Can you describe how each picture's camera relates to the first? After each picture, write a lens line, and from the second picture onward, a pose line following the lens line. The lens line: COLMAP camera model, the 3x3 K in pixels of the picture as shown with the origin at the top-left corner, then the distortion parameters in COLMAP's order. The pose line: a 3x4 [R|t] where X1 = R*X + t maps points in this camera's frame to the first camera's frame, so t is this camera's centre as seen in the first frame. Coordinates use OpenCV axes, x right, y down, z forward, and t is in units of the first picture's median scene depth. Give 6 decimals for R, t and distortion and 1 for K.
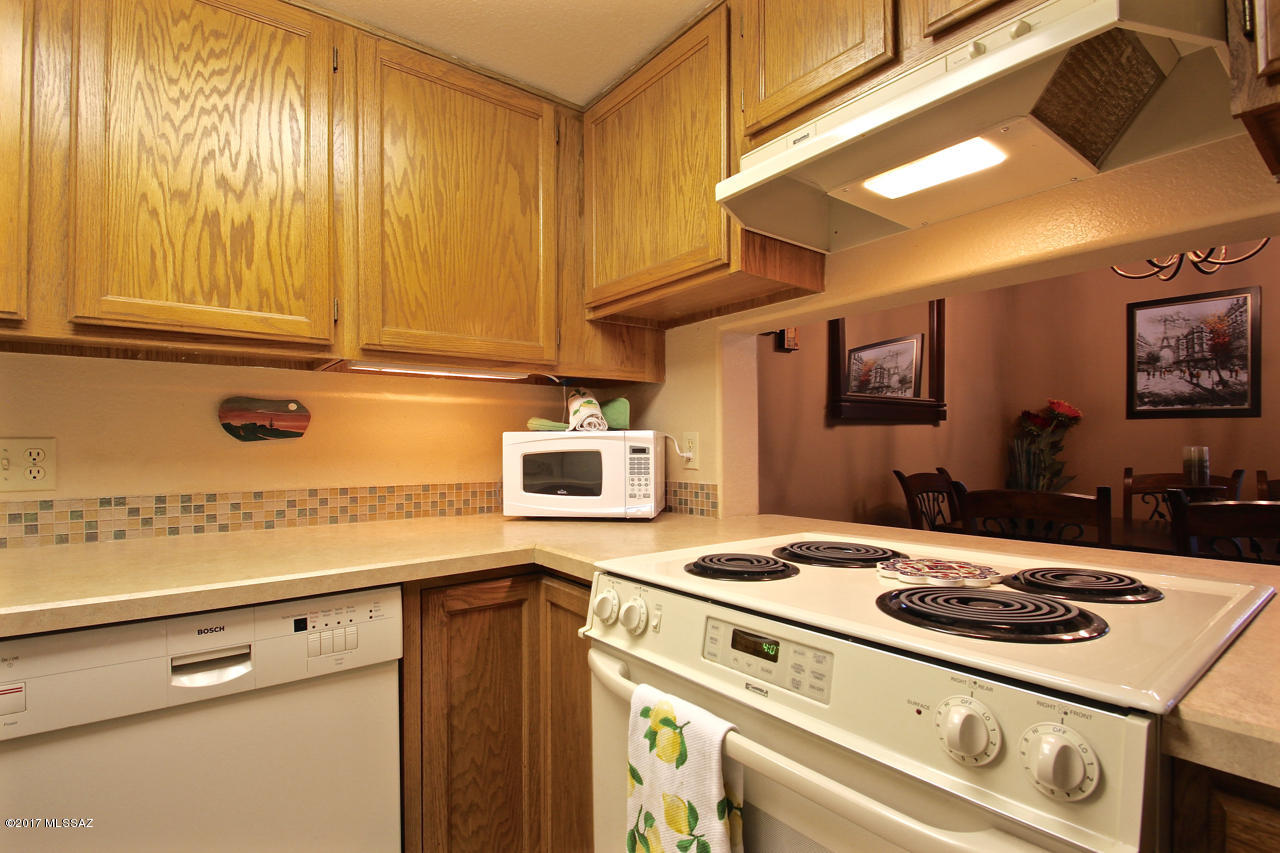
lens RADIAL K [[612.2, 0, 635.8], [0, 612.2, 443.6], [0, 0, 1]] dist [0.017826, -0.020904]
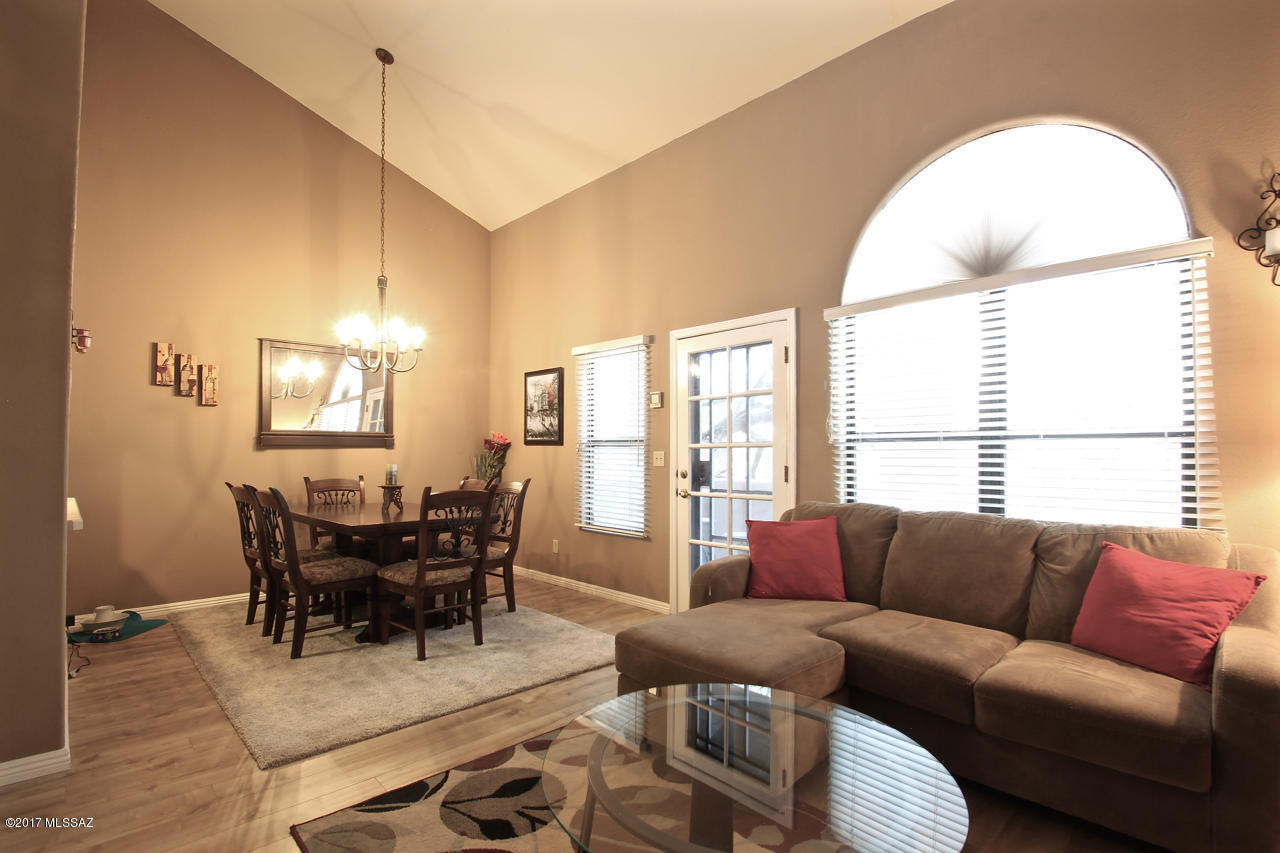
lens RADIAL K [[612.2, 0, 635.8], [0, 612.2, 443.6], [0, 0, 1]] dist [0.017826, -0.020904]
pose [[0.995575, 0.009655, 0.093472, 2.168819], [-0.008044, 0.999813, -0.017595, -0.044909], [-0.093624, 0.016765, 0.995466, -1.383476]]
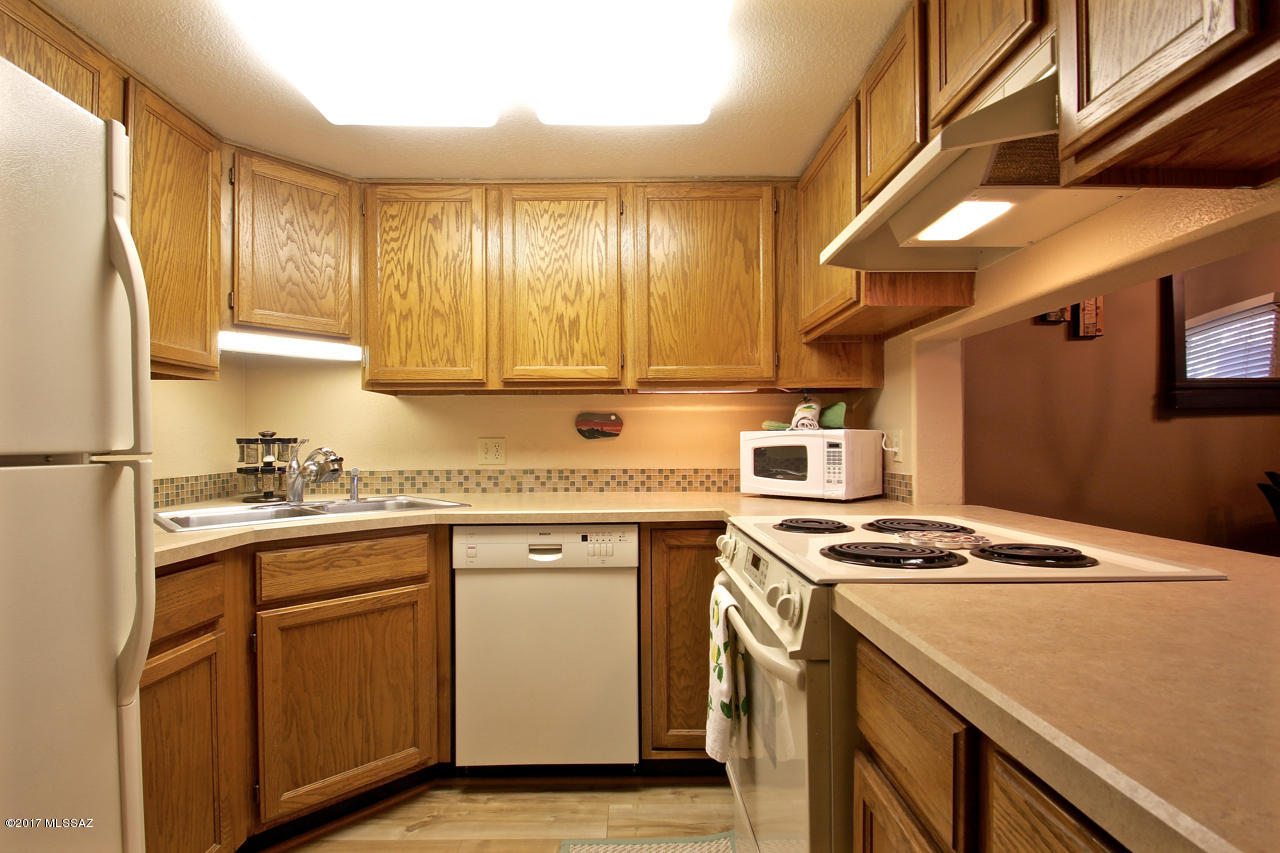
lens RADIAL K [[612.2, 0, 635.8], [0, 612.2, 443.6], [0, 0, 1]] dist [0.017826, -0.020904]
pose [[0.802845, 0.001806, -0.596185, 0.482948], [0.003479, 0.999964, 0.007715, -0.004223], [0.596178, -0.008268, 0.802810, -0.279371]]
